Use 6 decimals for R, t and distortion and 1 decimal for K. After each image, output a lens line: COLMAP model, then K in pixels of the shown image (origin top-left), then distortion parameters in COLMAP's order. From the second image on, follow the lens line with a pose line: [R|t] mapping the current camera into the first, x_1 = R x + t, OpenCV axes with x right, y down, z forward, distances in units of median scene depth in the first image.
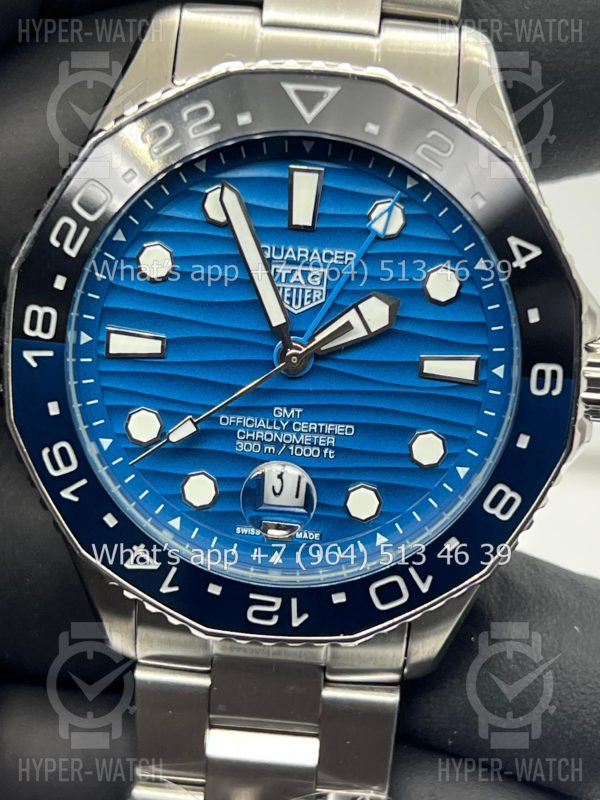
lens RADIAL K [[1849.8, 0, 300.0], [0, 1849.8, 400.0], [0, 0, 1]] dist [0.235338, -0.484181]
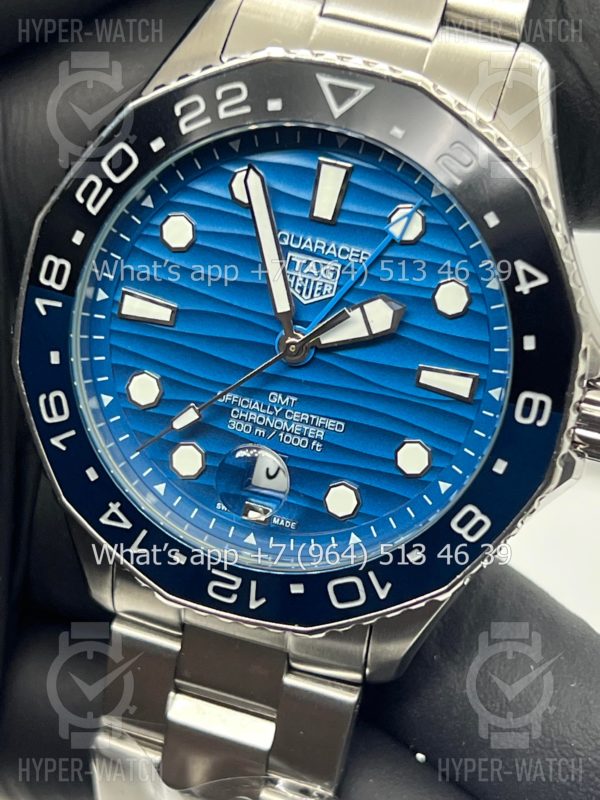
lens RADIAL K [[1849.8, 0, 300.0], [0, 1849.8, 400.0], [0, 0, 1]] dist [0.235338, -0.484181]
pose [[0.973428, 0.164472, -0.159330, 0.165874], [-0.162858, 0.986376, 0.023229, -0.018114], [0.160980, 0.003337, 0.986952, 0.004524]]
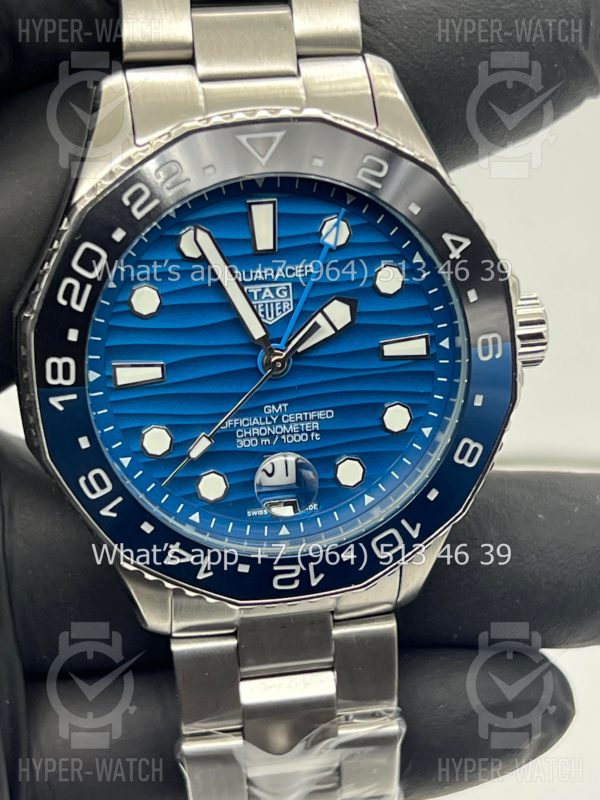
lens RADIAL K [[1849.8, 0, 300.0], [0, 1849.8, 400.0], [0, 0, 1]] dist [0.235338, -0.484181]
pose [[0.973852, -0.173002, 0.147248, -0.165316], [0.161238, 0.982941, 0.088482, -0.100779], [-0.160044, -0.062426, 0.985134, -0.155924]]
